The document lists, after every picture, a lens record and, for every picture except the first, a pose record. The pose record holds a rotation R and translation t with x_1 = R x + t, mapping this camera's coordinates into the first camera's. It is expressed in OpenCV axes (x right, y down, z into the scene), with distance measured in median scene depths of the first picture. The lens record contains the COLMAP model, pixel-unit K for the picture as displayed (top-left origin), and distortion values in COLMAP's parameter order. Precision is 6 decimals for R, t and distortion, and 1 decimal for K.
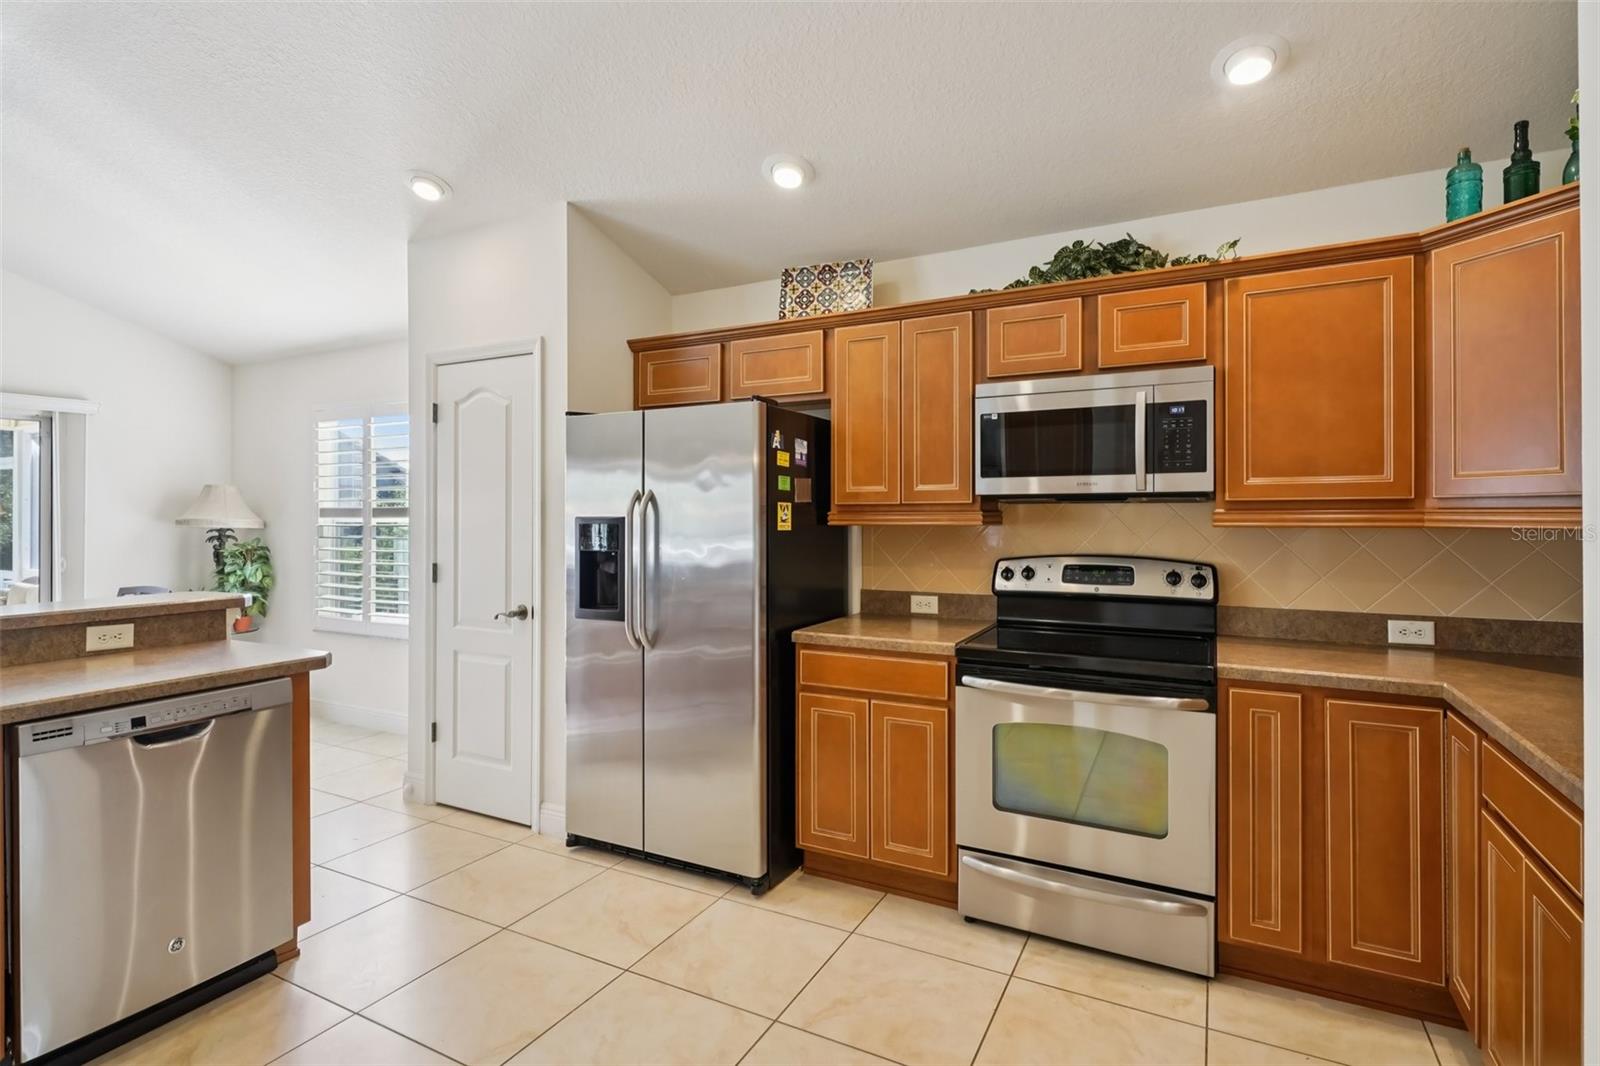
lens RADIAL K [[784.7, 0, 794.3], [0, 784.7, 514.1], [0, 0, 1]] dist [0.001690, -0.000401]
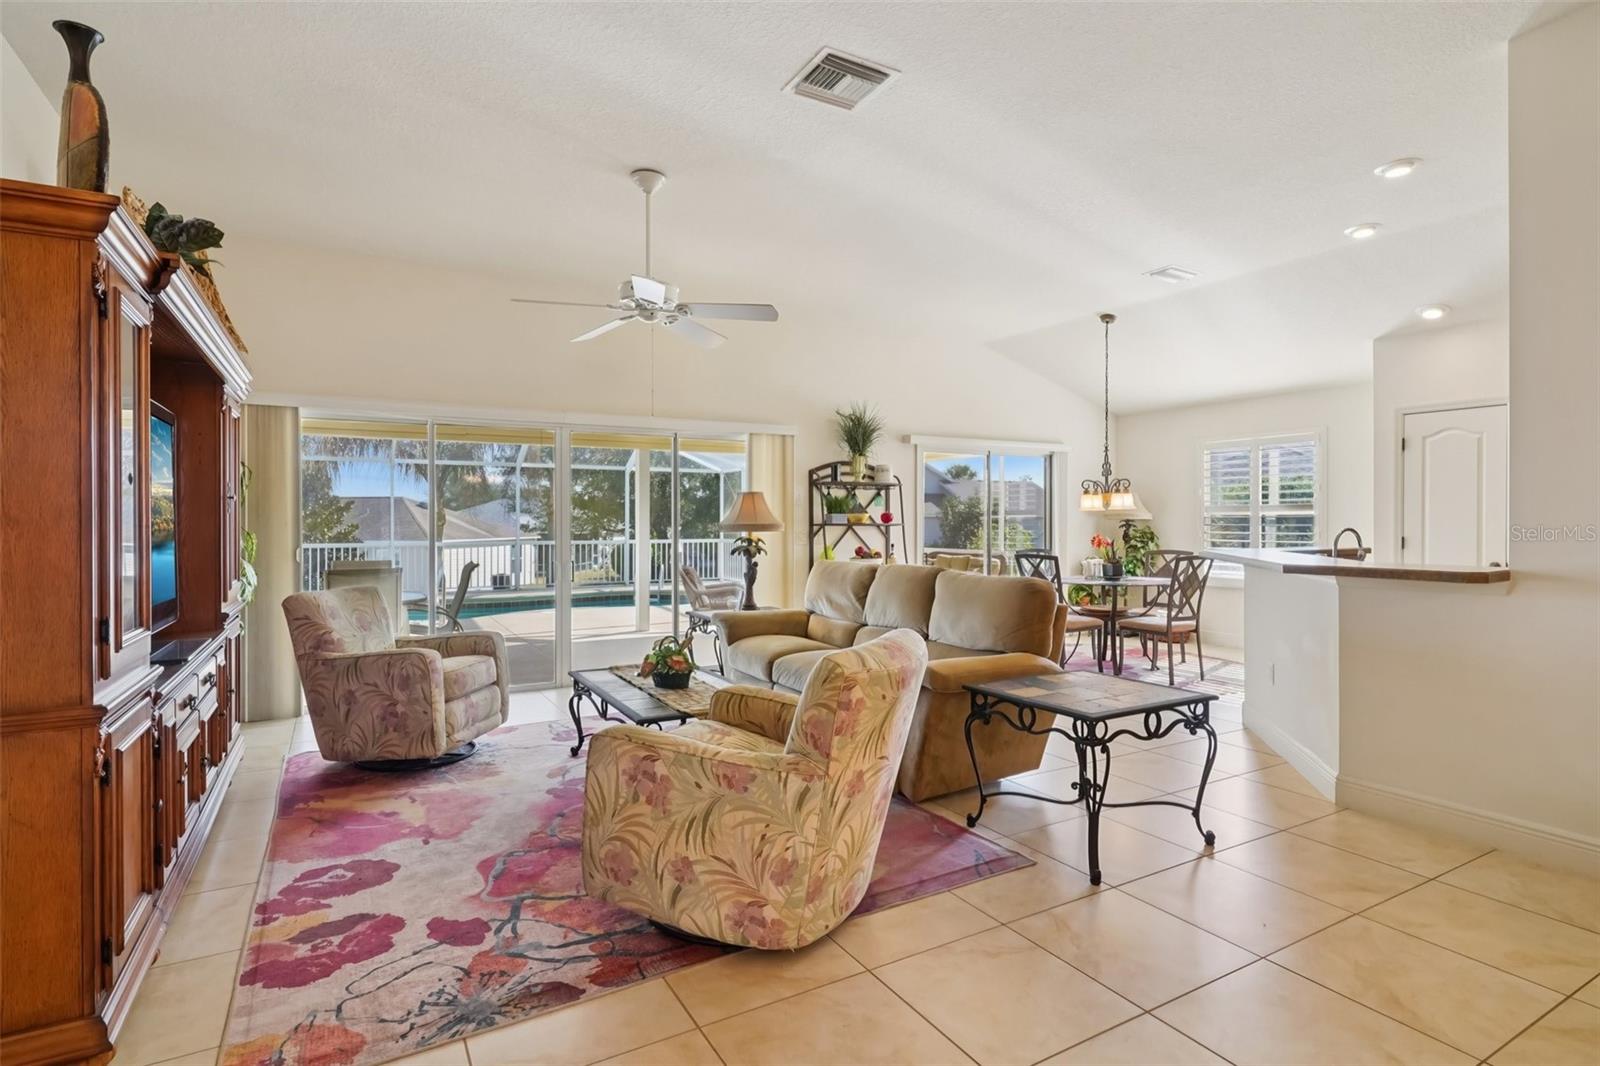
lens RADIAL K [[800.2, 0, 794.3], [0, 800.2, 526.1], [0, 0, 1]] dist [-0.002176, -0.000499]
pose [[0.844785, 0.004977, -0.535083, -0.867016], [0.000271, 0.999953, 0.009730, 0.030340], [0.535106, -0.008364, 0.844743, -1.429327]]
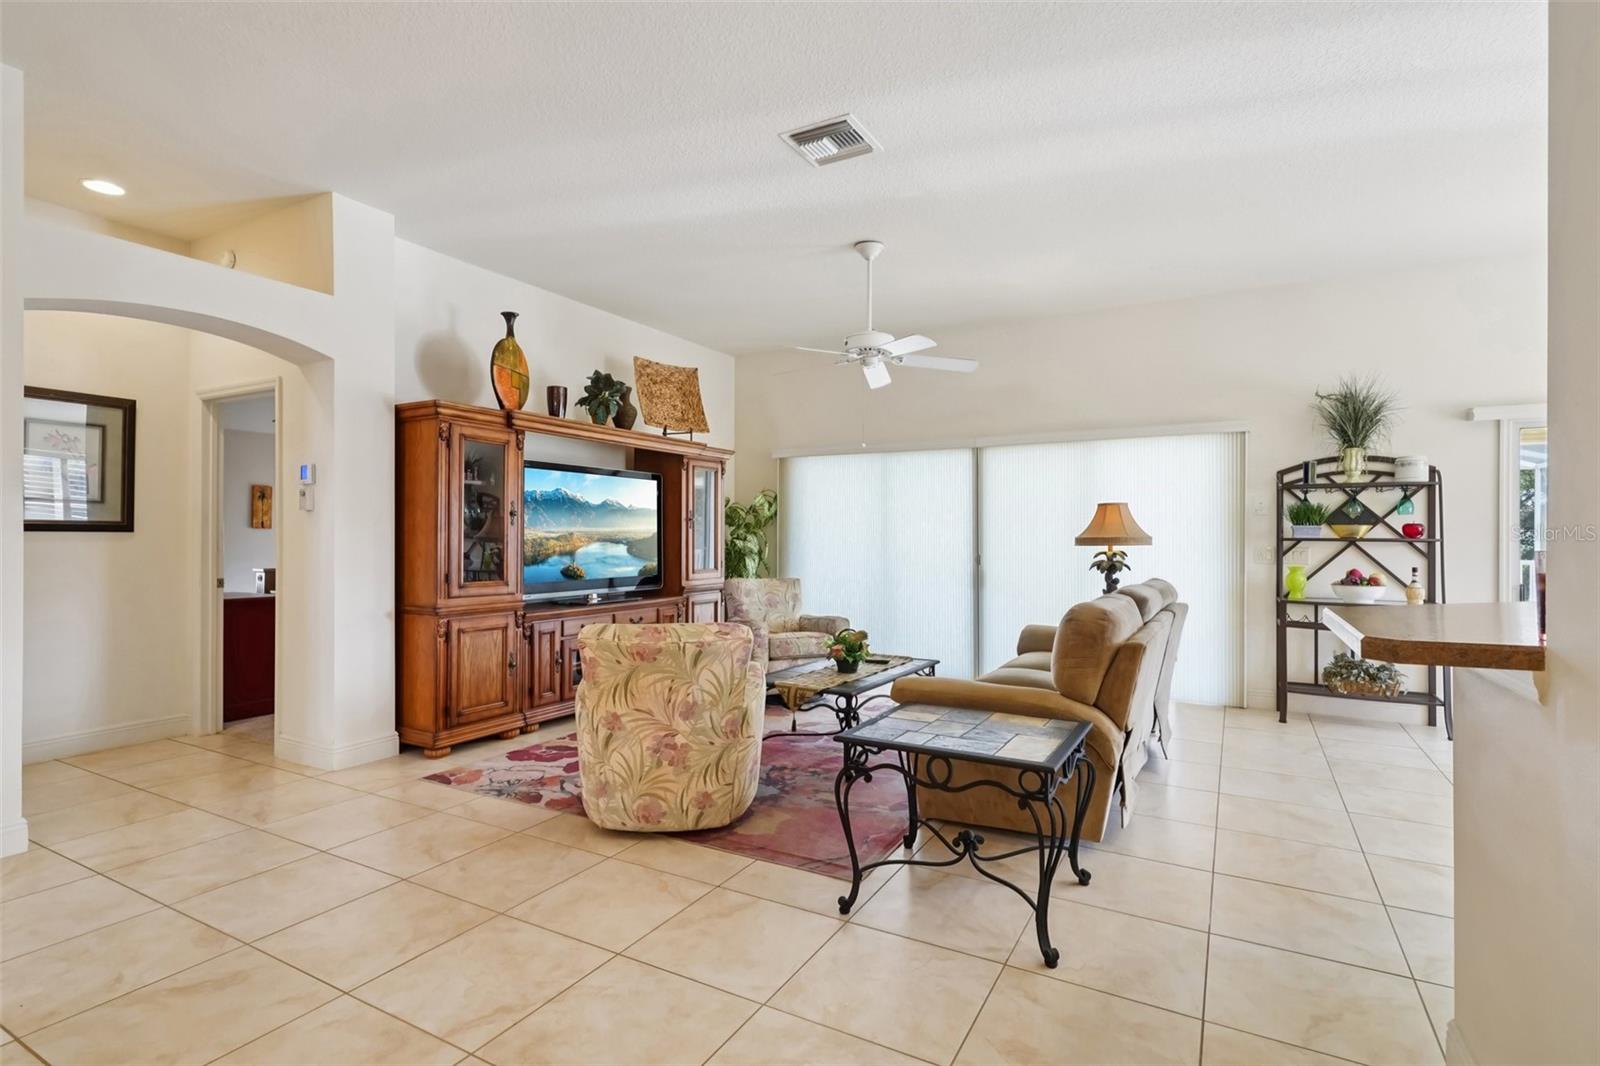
lens RADIAL K [[772.0, 0, 791.1], [0, 772.0, 533.4], [0, 0, 1]] dist [0.010344, -0.000172]
pose [[-0.023040, 0.003020, -0.999730, -0.143633], [0.000547, 0.999995, 0.003008, 0.029108], [0.999734, -0.000478, -0.023042, -0.414669]]
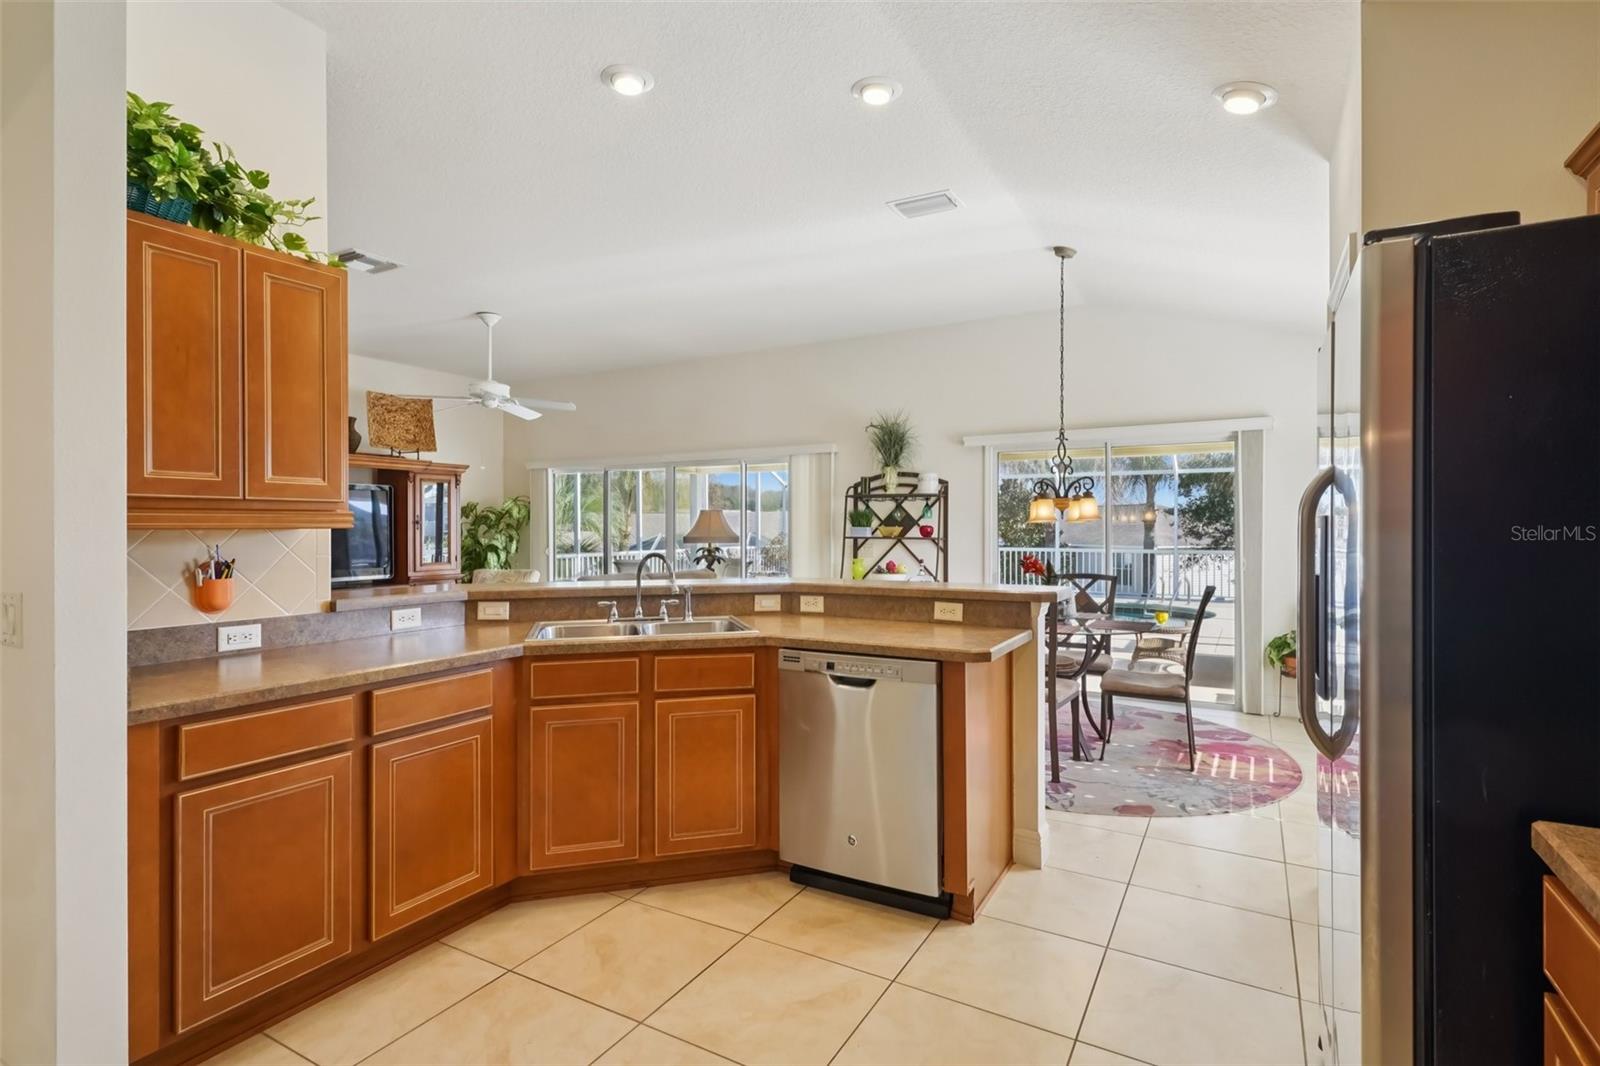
lens RADIAL K [[777.7, 0, 800.0], [0, 777.7, 533.0], [0, 0, 1]] dist [-0.003046, -0.000419]
pose [[-0.023980, 0.009139, -0.999671, 0.395626], [0.002335, 0.999956, 0.009086, 0.011506], [0.999710, -0.002116, -0.024000, 0.713597]]
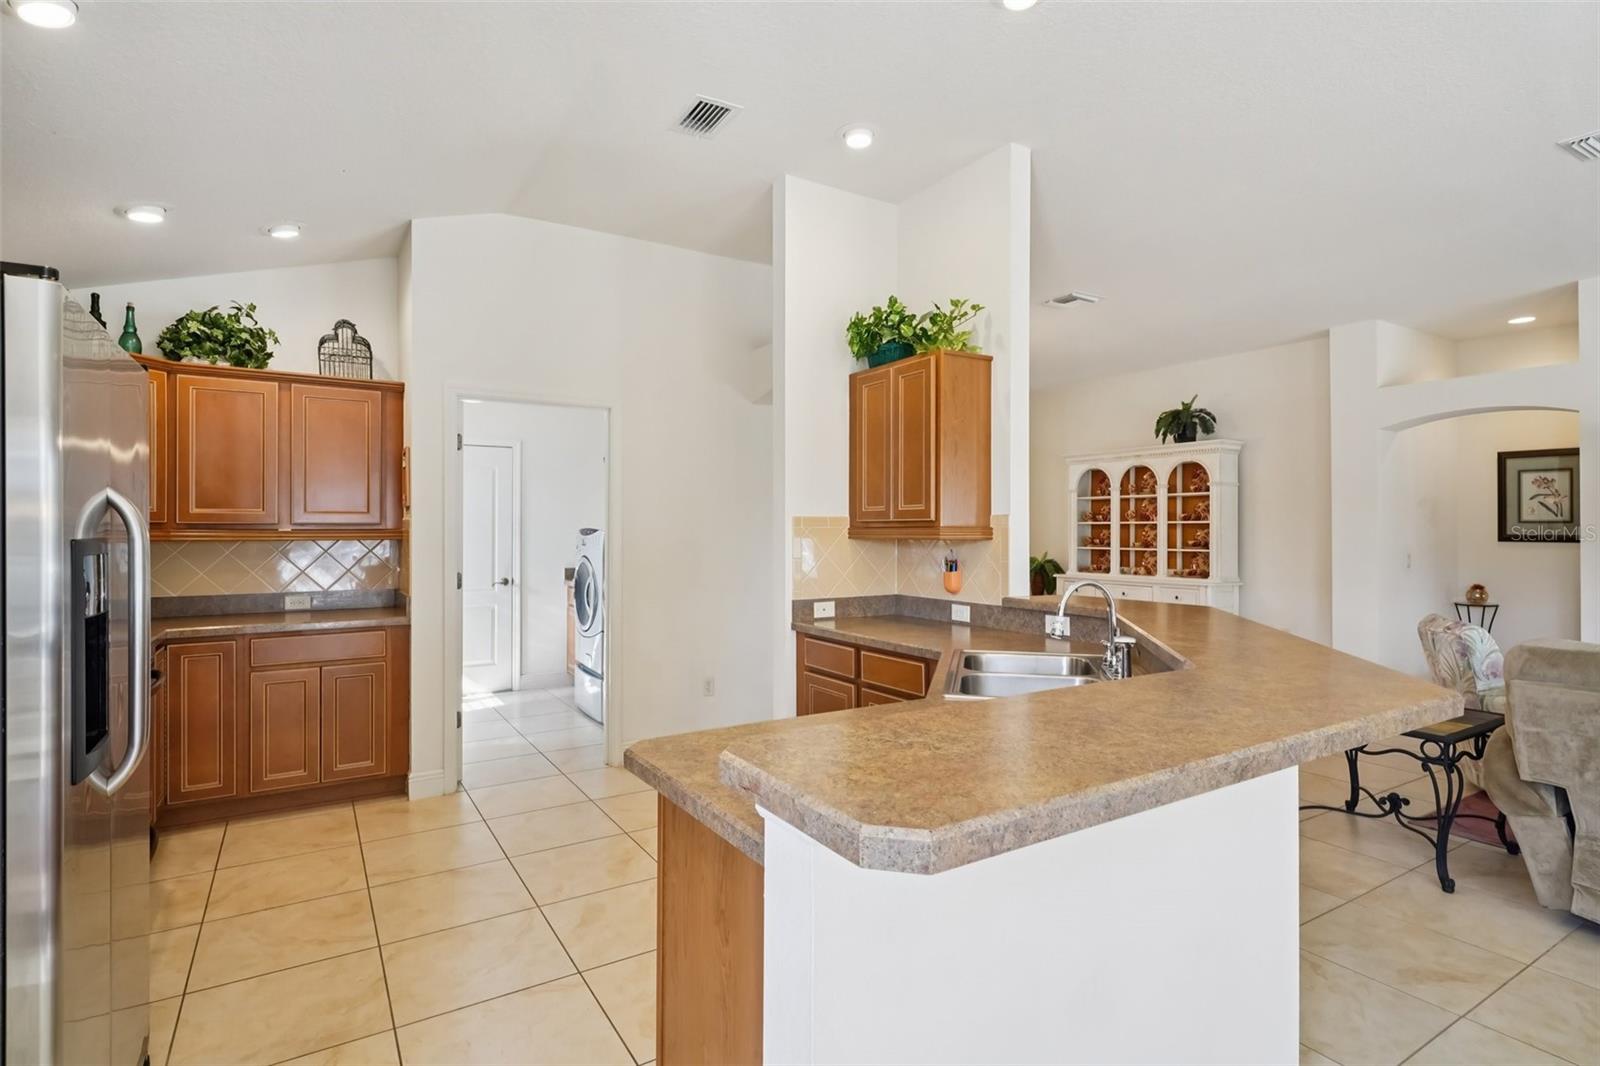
lens RADIAL K [[798.4, 0, 803.0], [0, 798.4, 531.8], [0, 0, 1]] dist [0.000490, 0.000263]
pose [[-0.868059, -0.001276, 0.496460, -0.946644], [-0.001677, 0.999999, -0.000362, -0.004880], [-0.496458, -0.001146, -0.868060, 1.361409]]
